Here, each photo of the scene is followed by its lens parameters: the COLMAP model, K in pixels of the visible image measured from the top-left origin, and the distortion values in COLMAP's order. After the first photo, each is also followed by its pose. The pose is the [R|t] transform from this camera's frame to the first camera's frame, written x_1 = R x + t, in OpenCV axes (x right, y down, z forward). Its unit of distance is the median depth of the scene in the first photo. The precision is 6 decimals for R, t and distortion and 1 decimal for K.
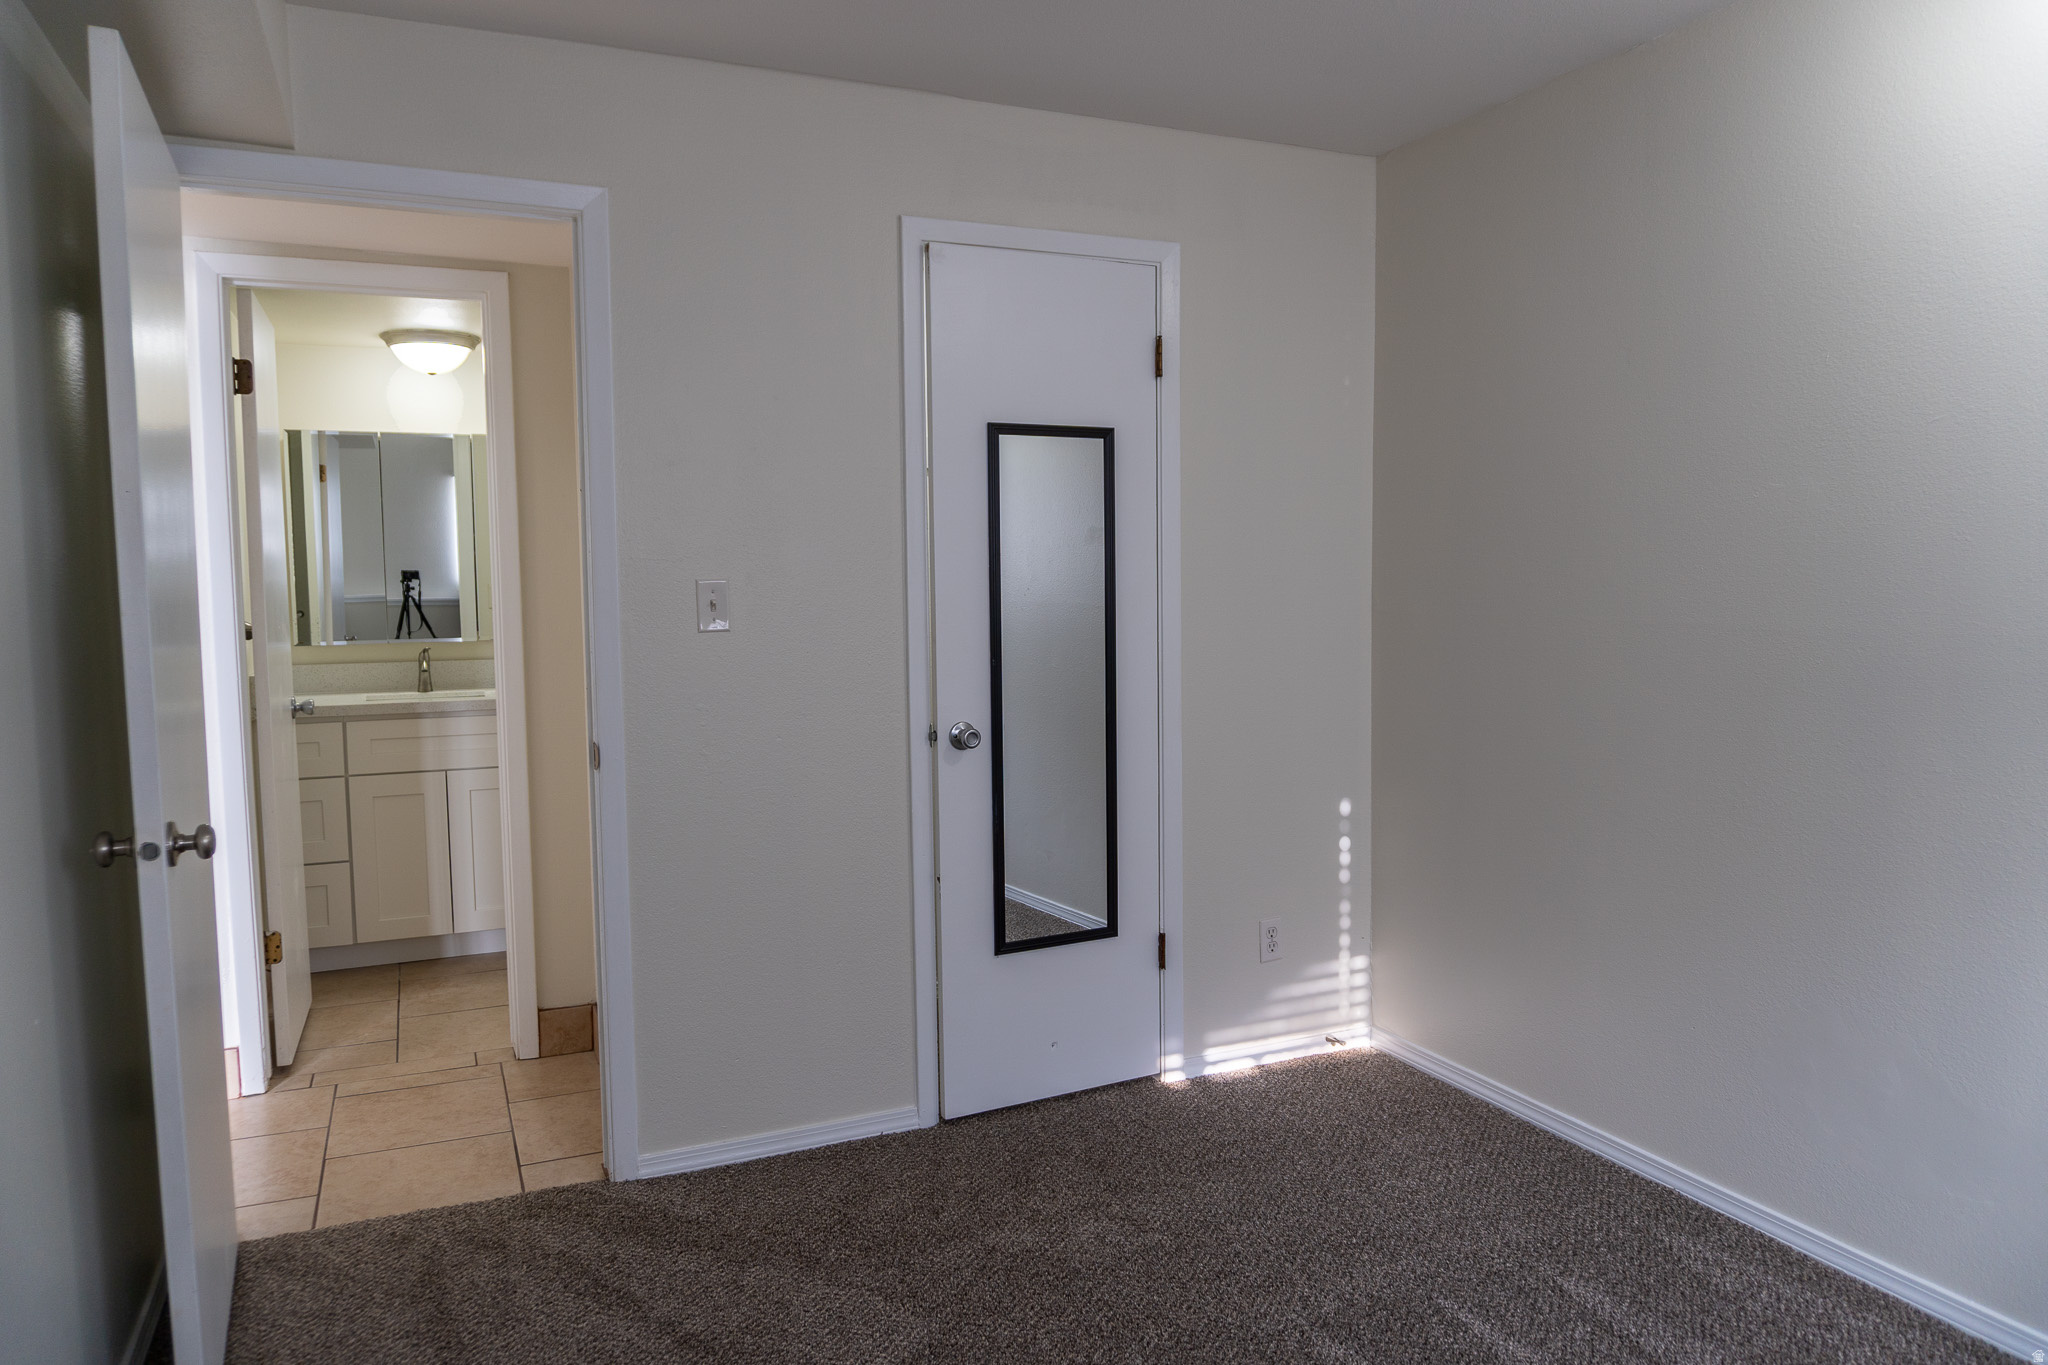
lens RADIAL K [[1371.7, 0, 1019.9], [0, 1371.7, 683.6], [0, 0, 1]] dist [-0.019605, -0.002119]
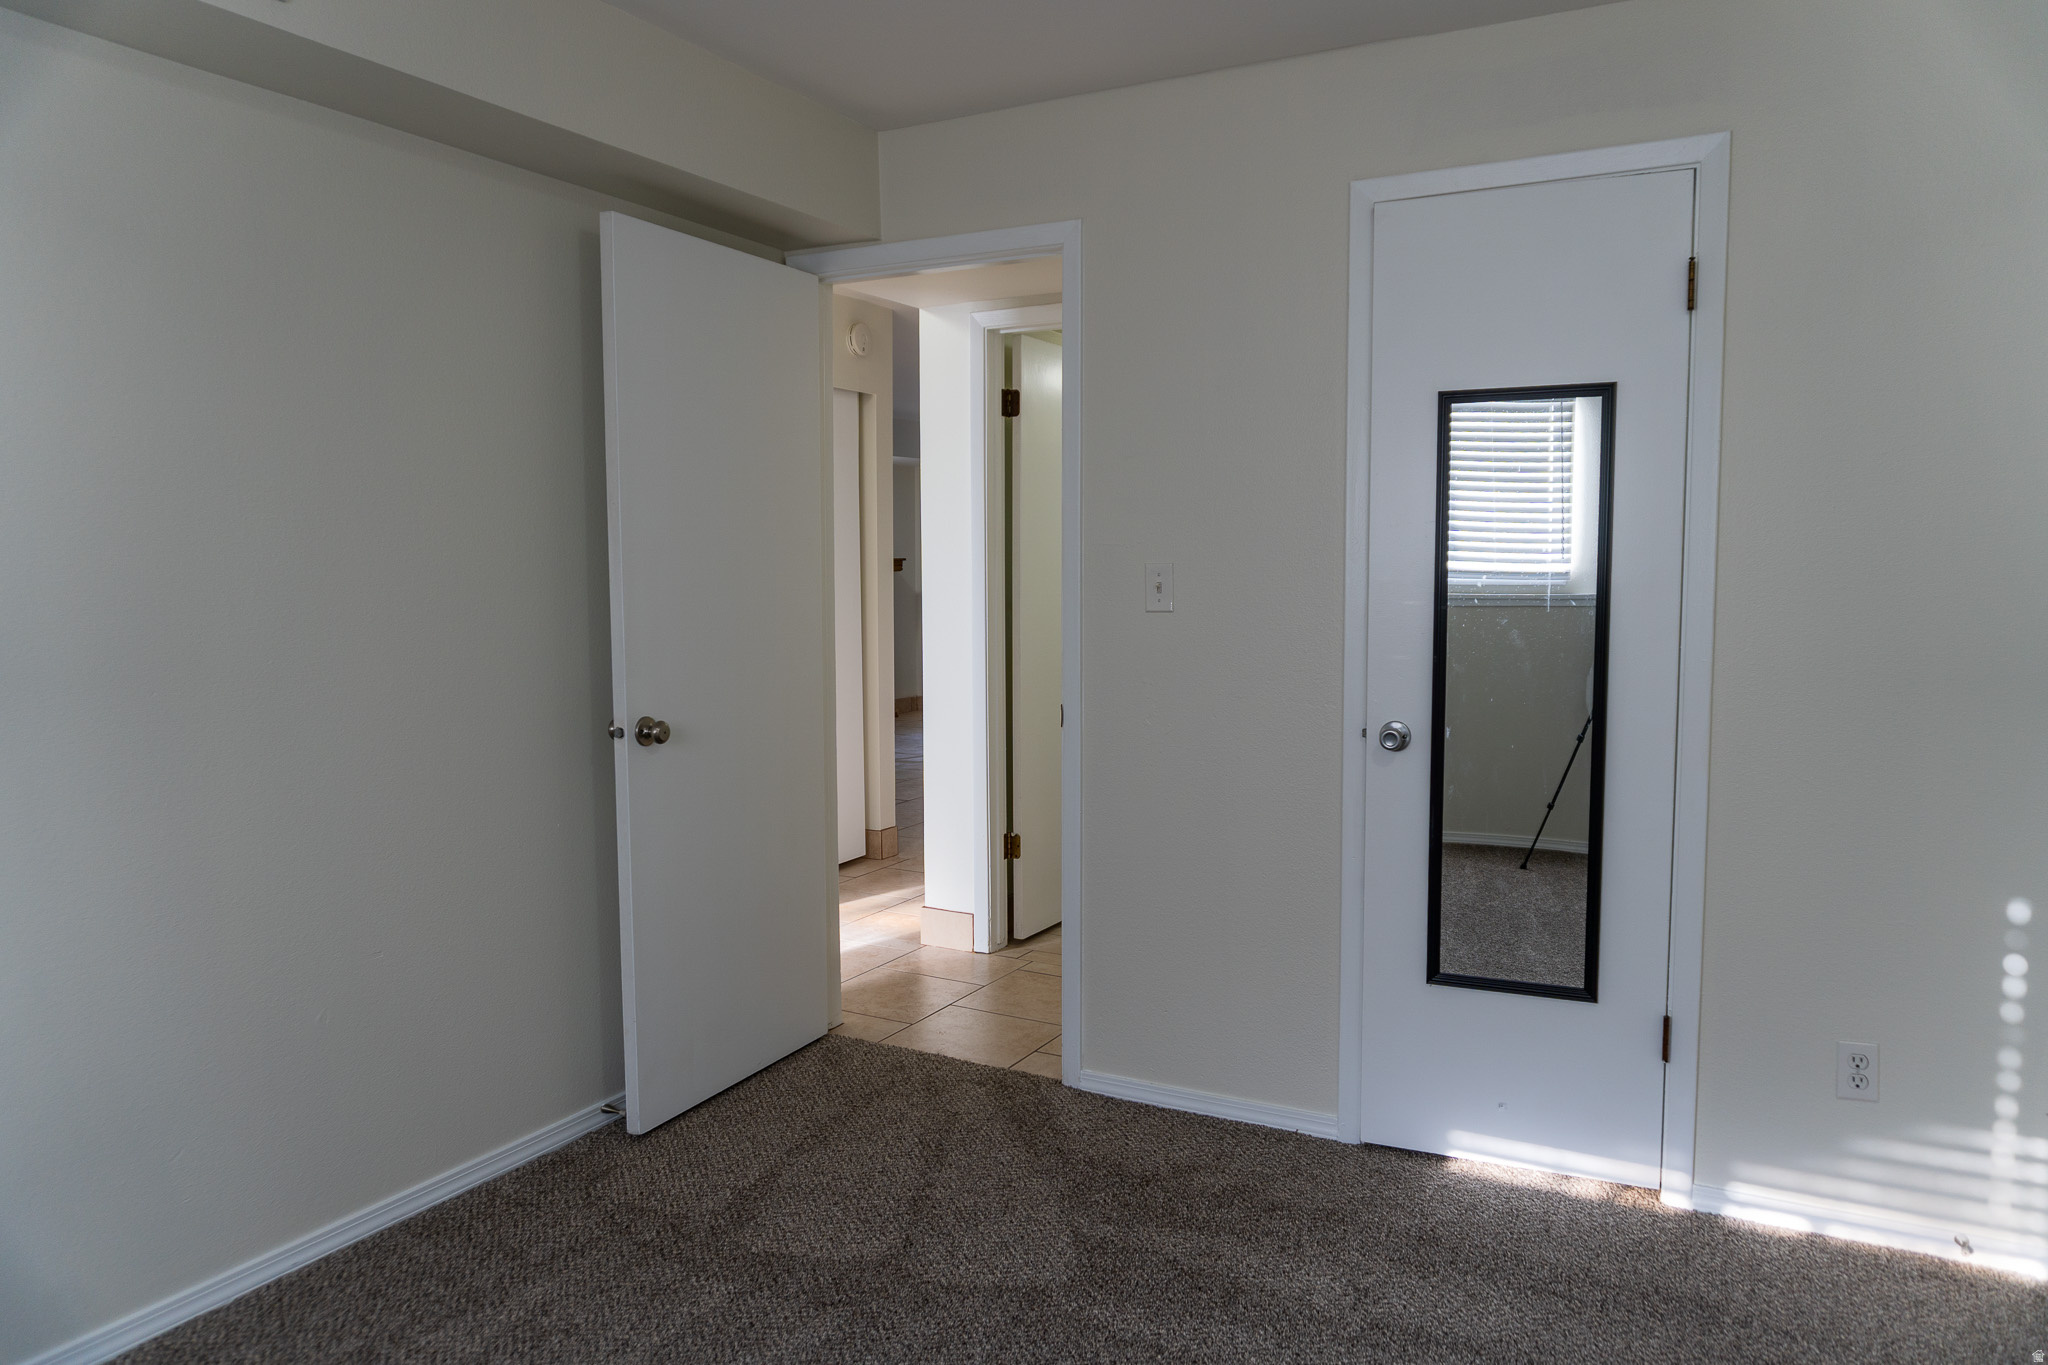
lens RADIAL K [[1371.7, 0, 1019.9], [0, 1371.7, 683.6], [0, 0, 1]] dist [-0.019605, -0.002119]
pose [[0.605649, 0.077197, -0.791979, 0.488598], [-0.063996, 0.996784, 0.048221, -0.023070], [0.793154, 0.021478, 0.608642, 0.219601]]
